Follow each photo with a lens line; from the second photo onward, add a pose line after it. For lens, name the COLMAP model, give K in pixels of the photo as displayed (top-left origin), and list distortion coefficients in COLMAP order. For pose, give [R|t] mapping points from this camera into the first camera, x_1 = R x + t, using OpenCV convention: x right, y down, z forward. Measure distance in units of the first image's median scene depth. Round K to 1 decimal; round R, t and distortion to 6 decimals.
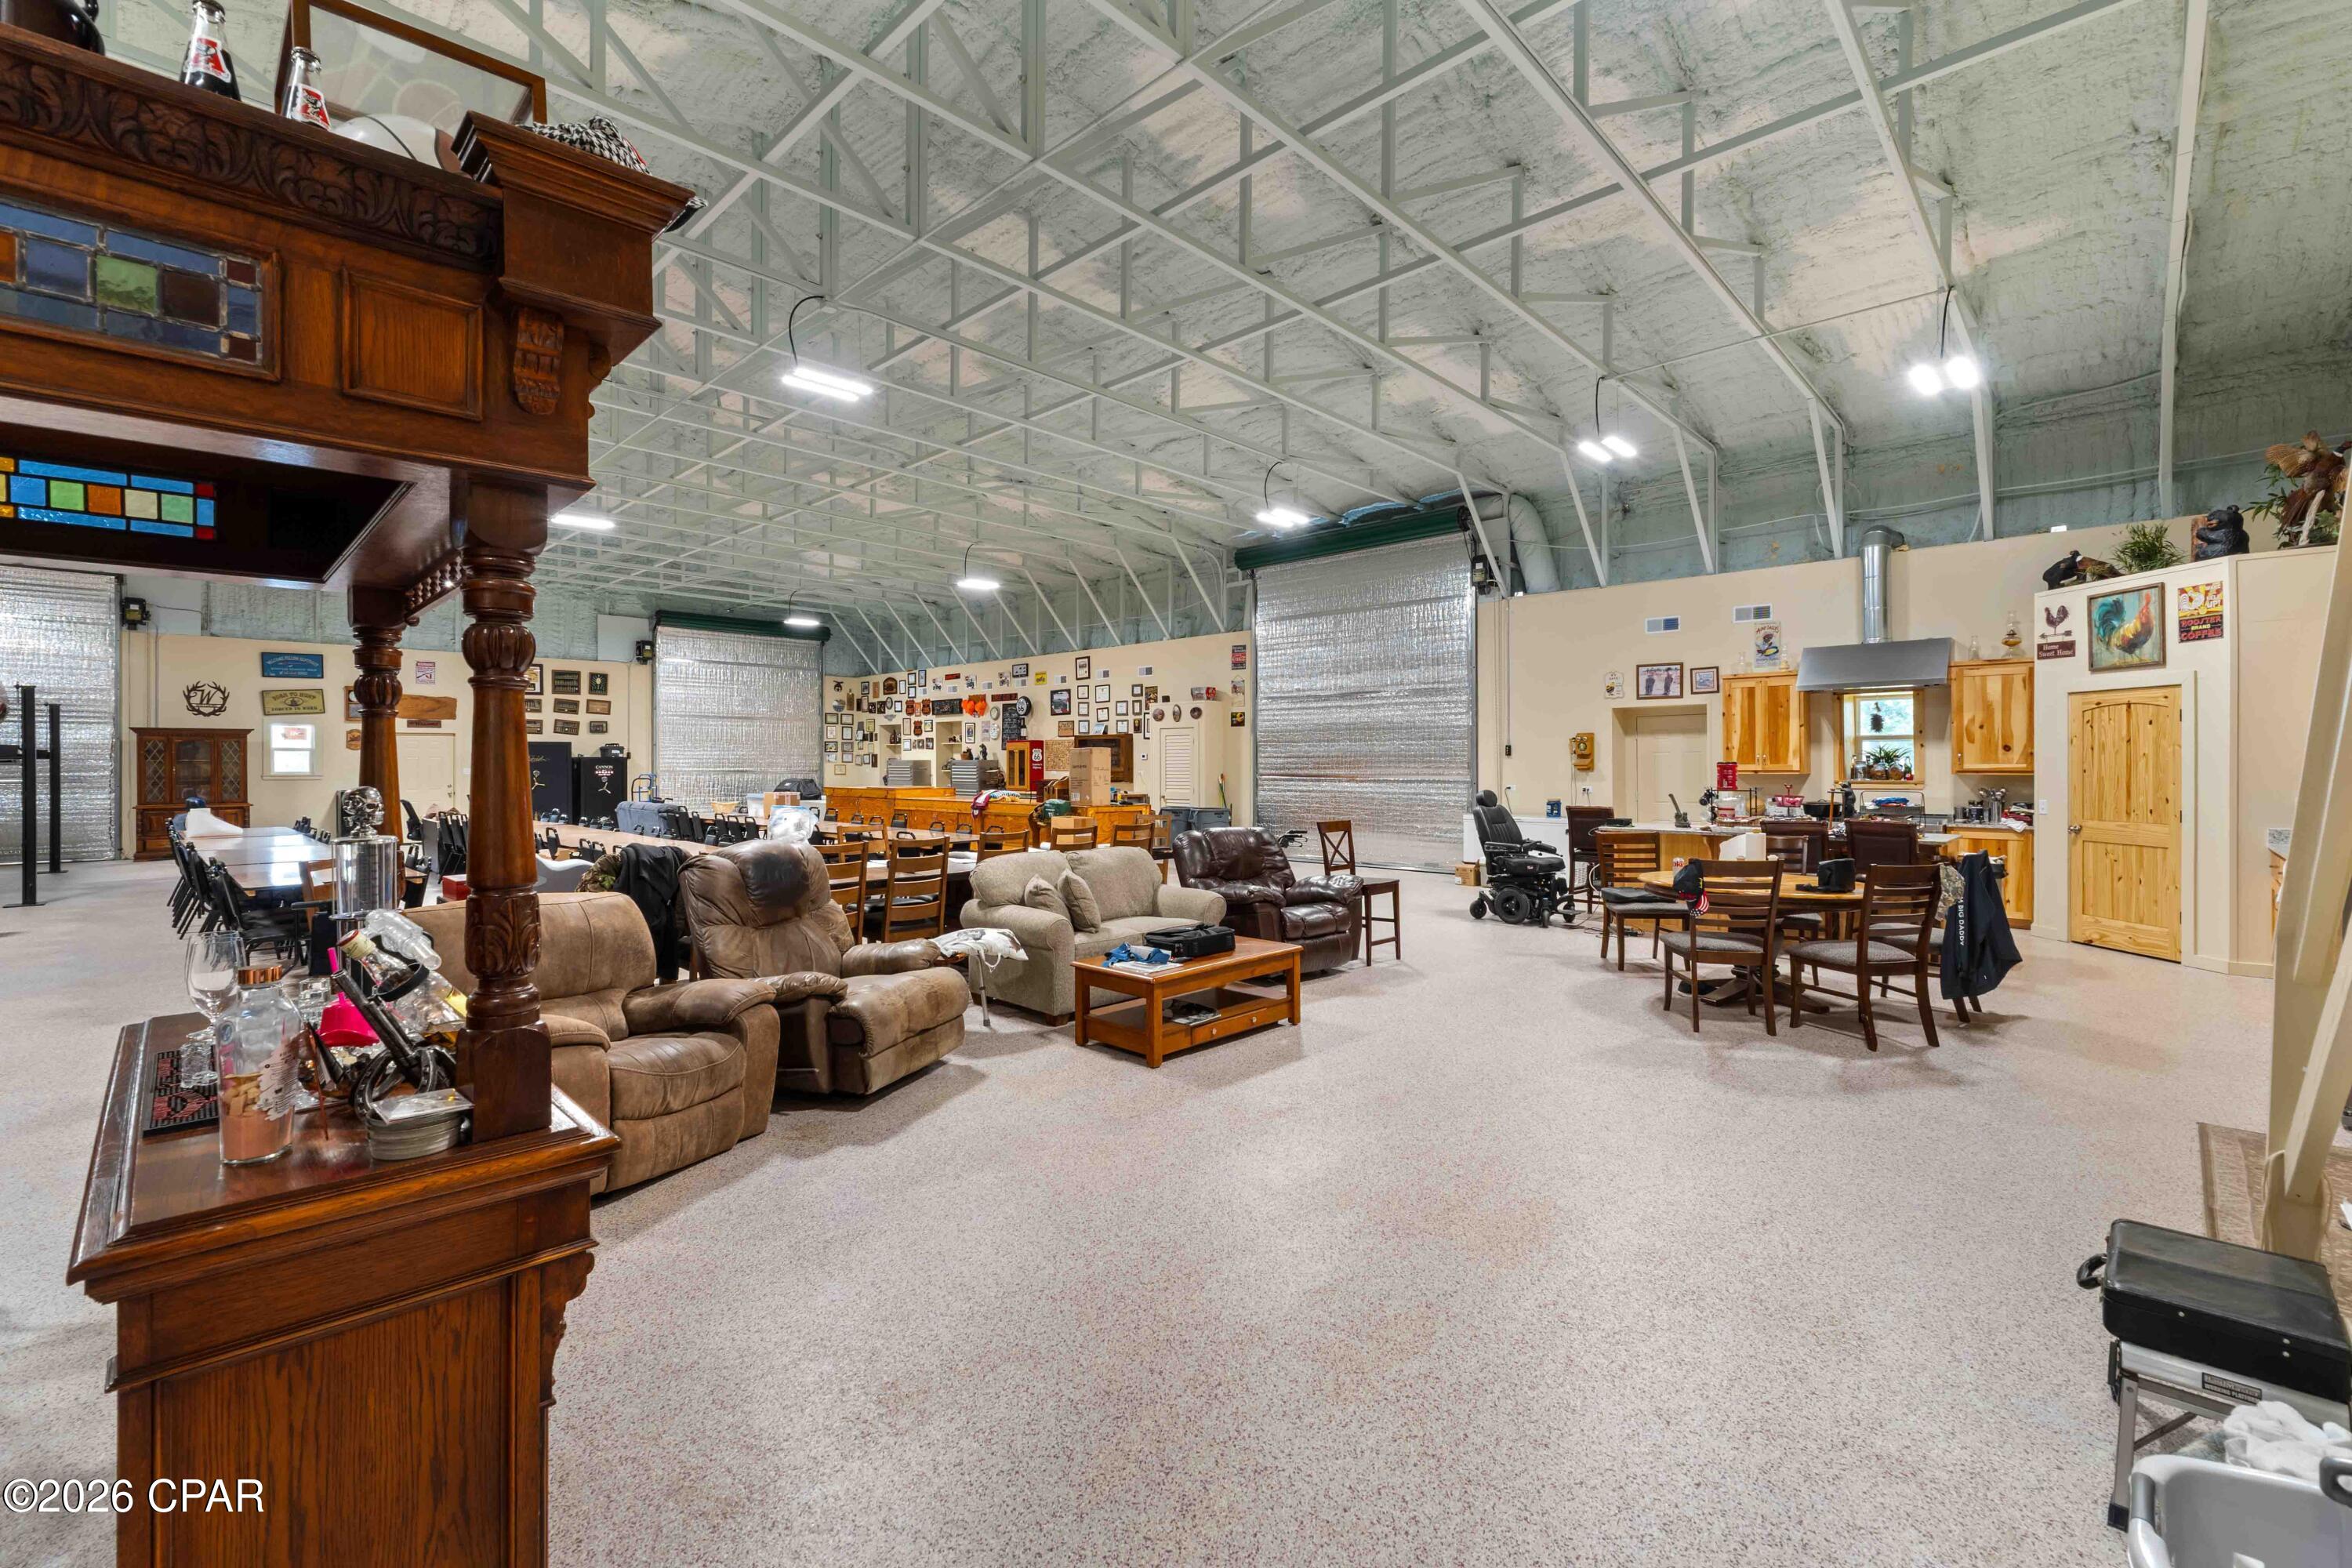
lens RADIAL K [[993.3, 0, 1187.2], [0, 993.3, 769.6], [0, 0, 1]] dist [-0.005213, 0.000362]
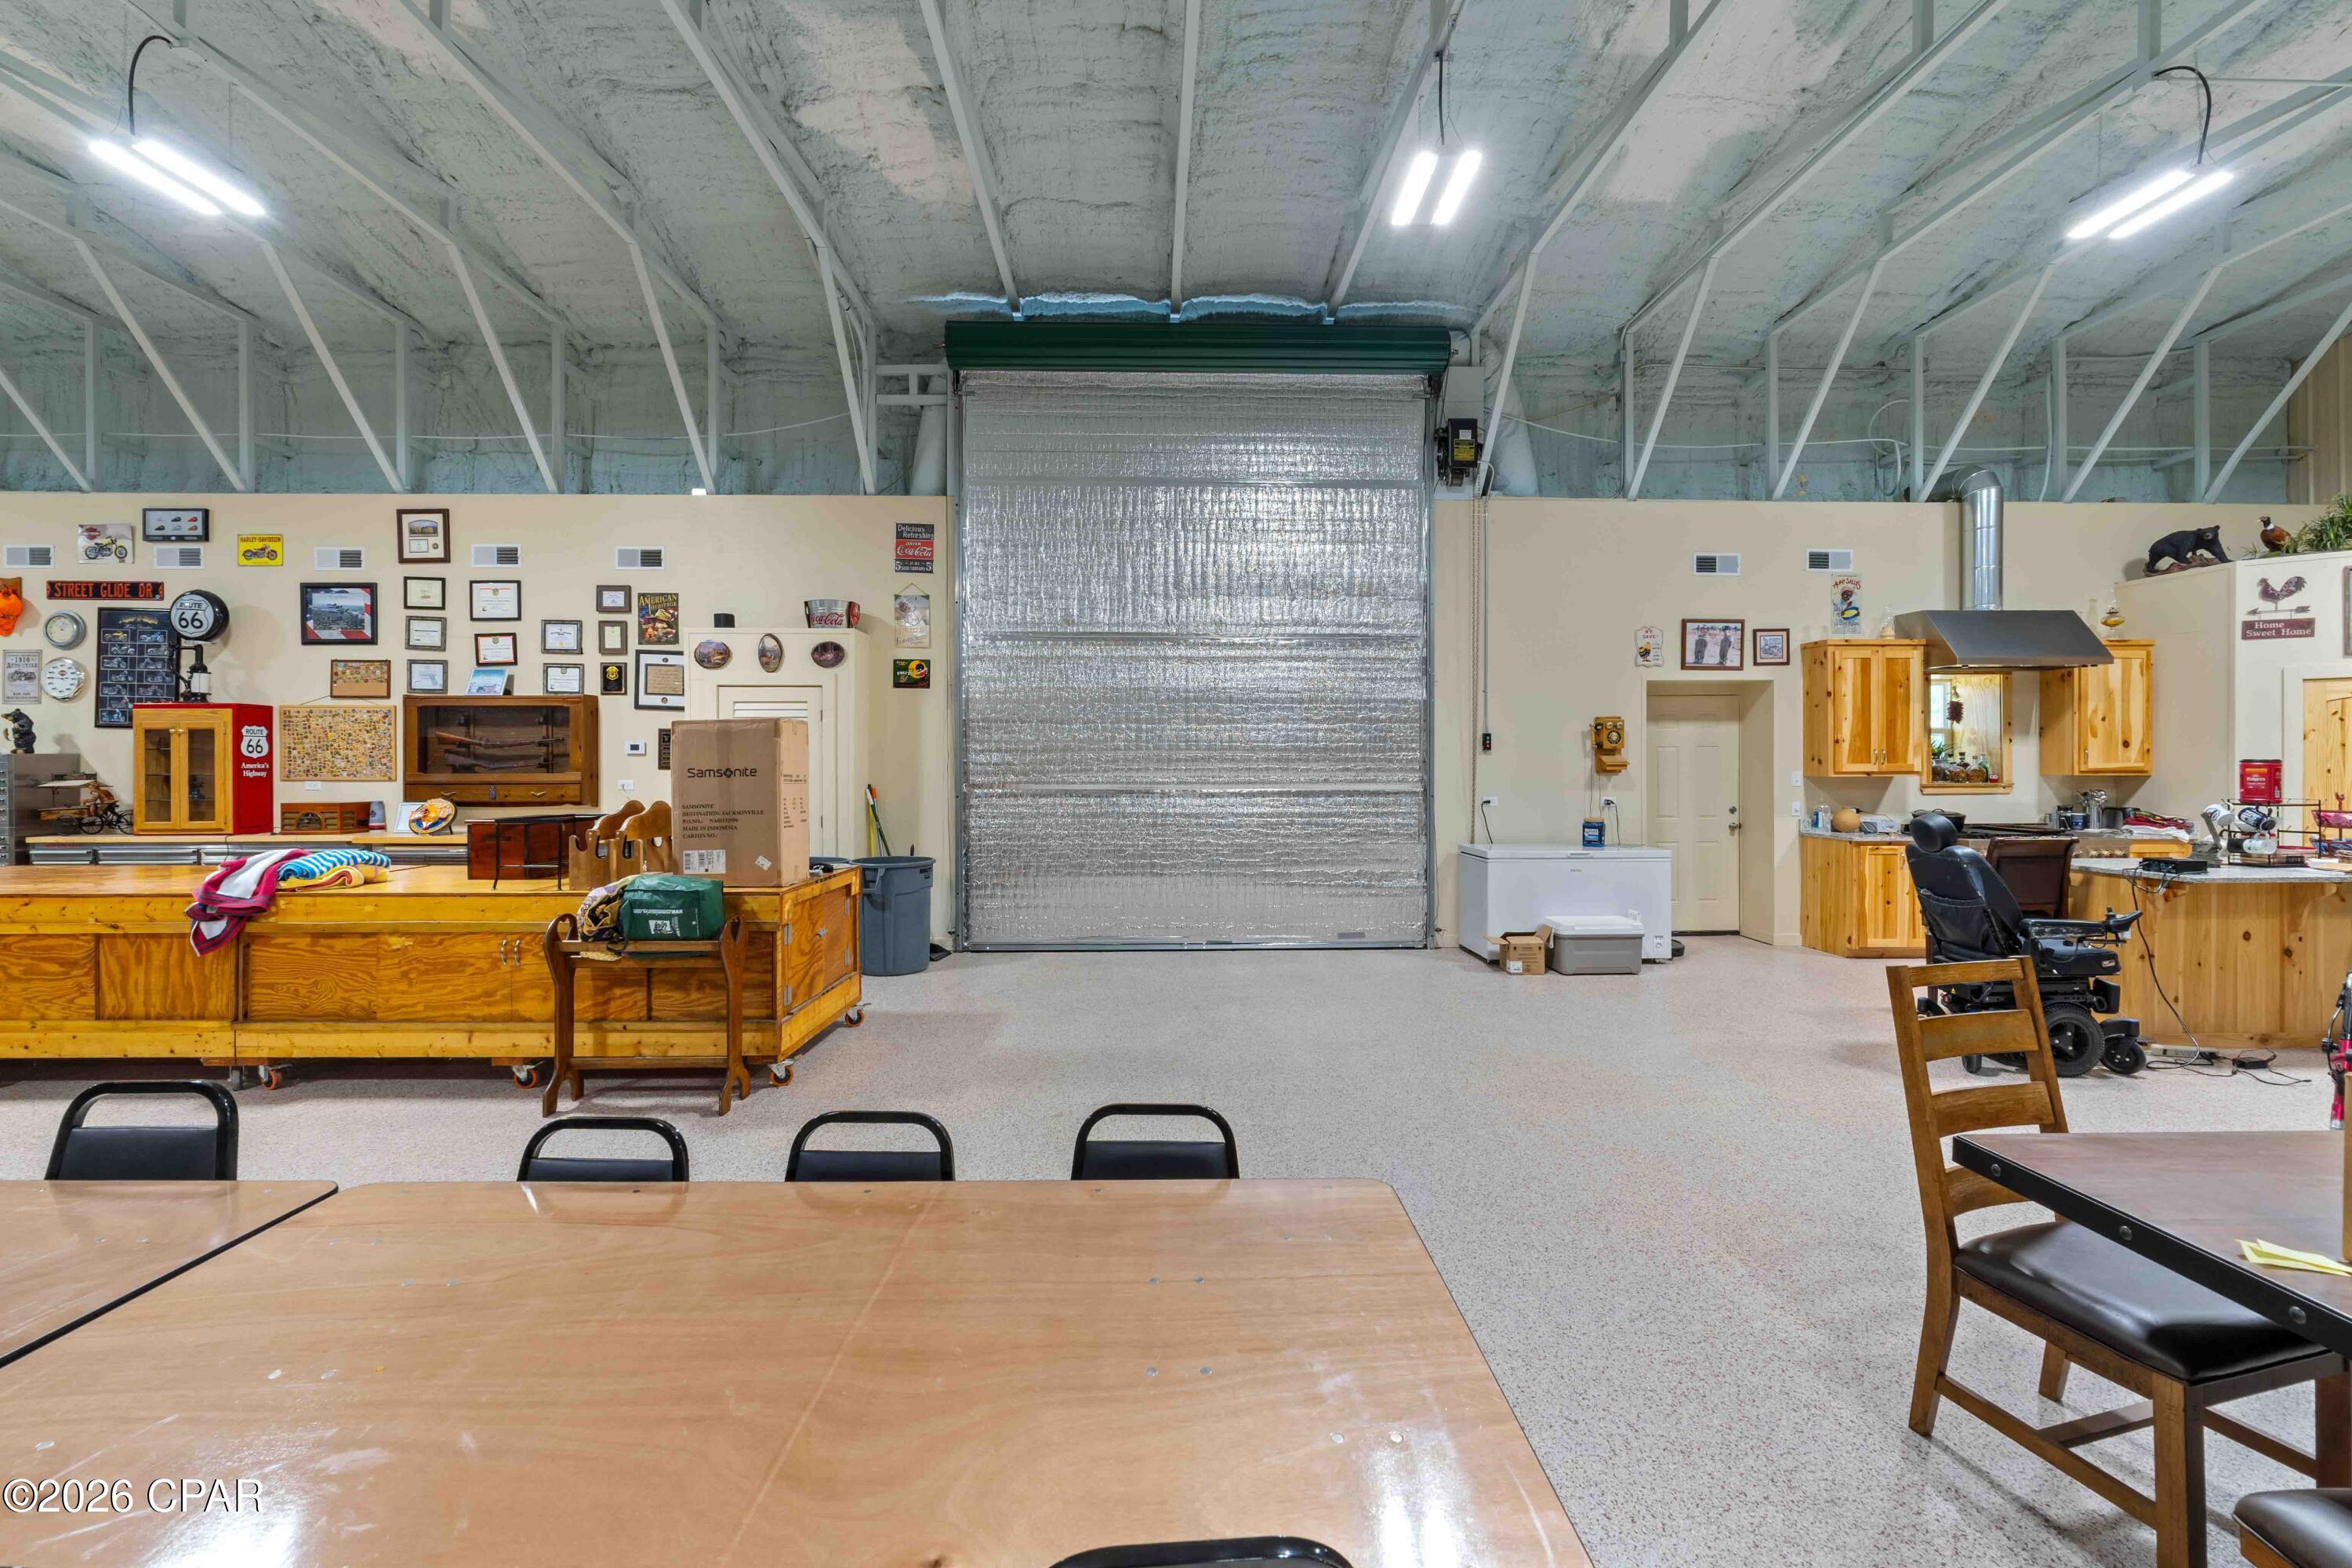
lens RADIAL K [[993.3, 0, 1172.5], [0, 993.3, 777.5], [0, 0, 1]] dist [-0.005213, 0.000362]
pose [[0.707010, -0.010414, 0.707127, -0.205100], [0.005179, 0.999941, 0.009548, -0.003059], [-0.707185, -0.003088, 0.707022, 0.555498]]
